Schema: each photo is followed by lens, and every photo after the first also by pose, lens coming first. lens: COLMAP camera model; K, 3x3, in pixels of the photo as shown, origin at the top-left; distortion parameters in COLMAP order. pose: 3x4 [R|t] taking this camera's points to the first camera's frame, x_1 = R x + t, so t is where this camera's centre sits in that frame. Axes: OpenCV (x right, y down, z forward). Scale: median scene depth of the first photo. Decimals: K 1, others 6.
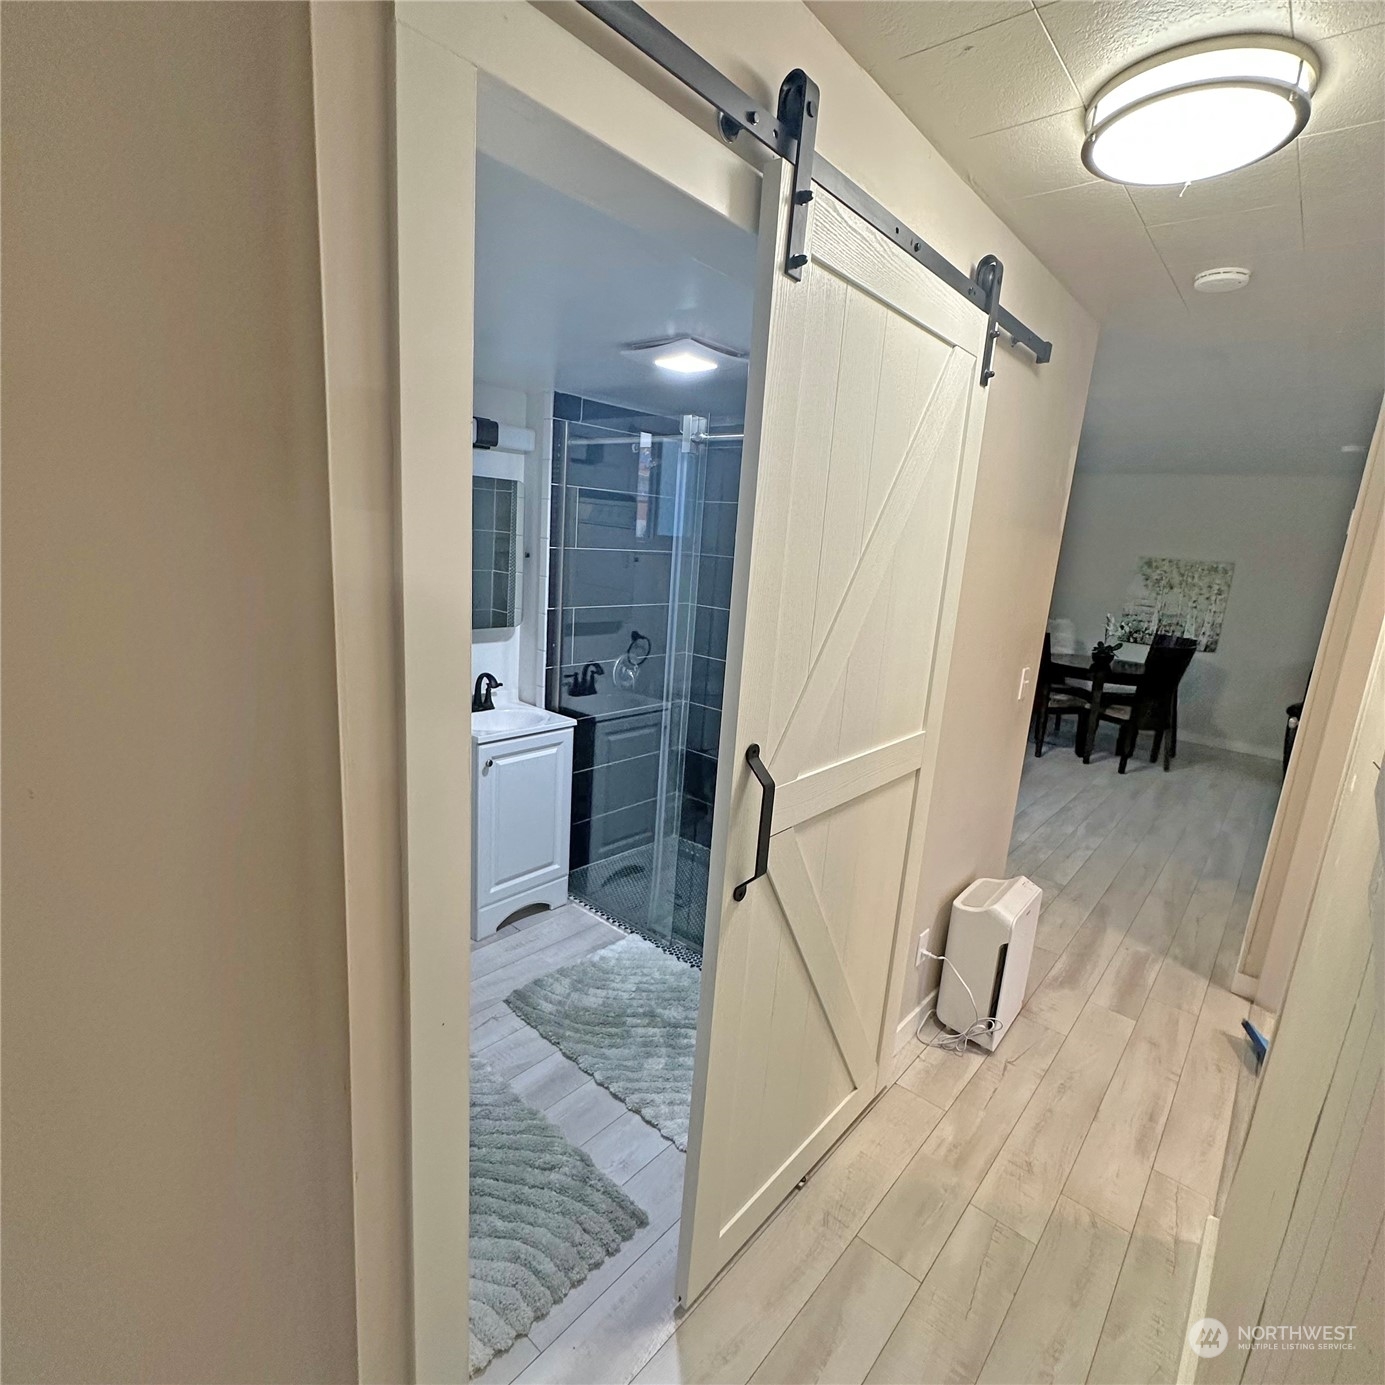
lens RADIAL K [[727.3, 0, 691.1], [0, 727.3, 693.8], [0, 0, 1]] dist [0.002263, 0.000097]
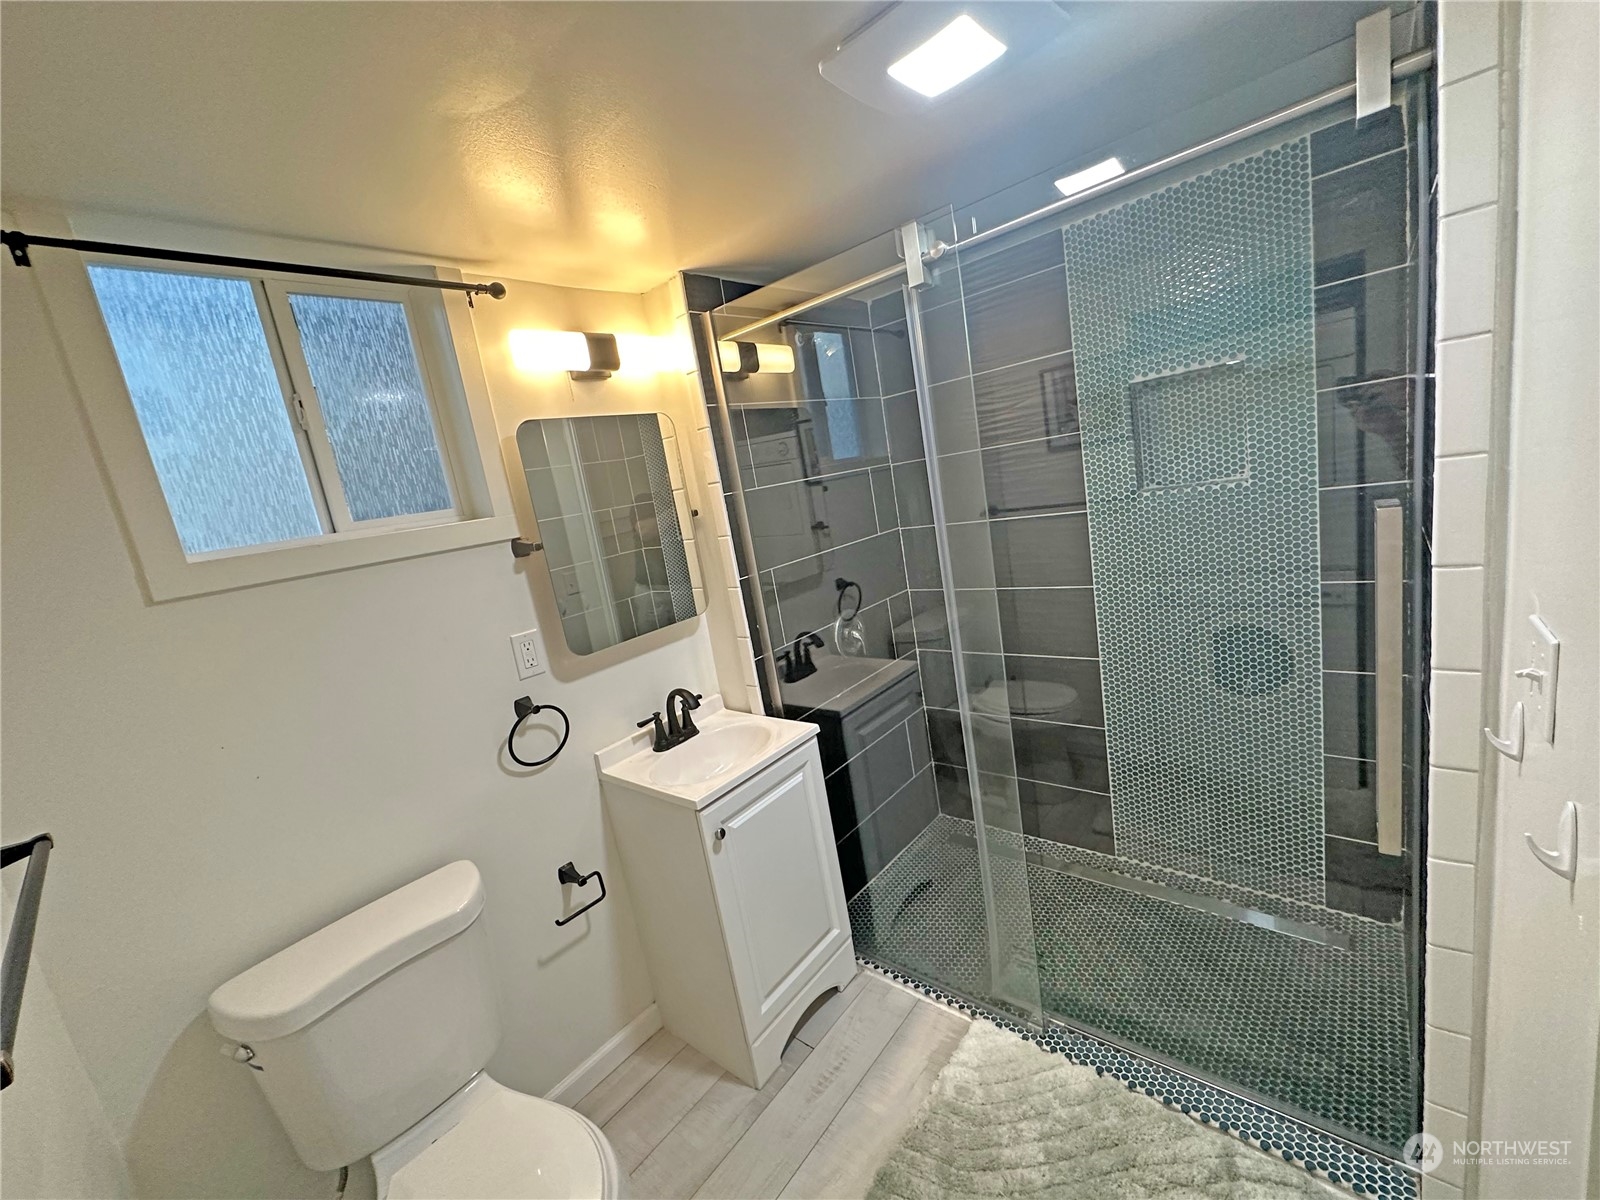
lens RADIAL K [[635.3, 0, 800.6], [0, 635.3, 596.1], [0, 0, 1]] dist [0.000613, 0.000223]
pose [[0.970789, -0.237857, -0.031519, -0.121399], [0.236643, 0.970857, -0.037903, -0.062246], [0.039616, 0.029338, 0.998784, 0.375718]]
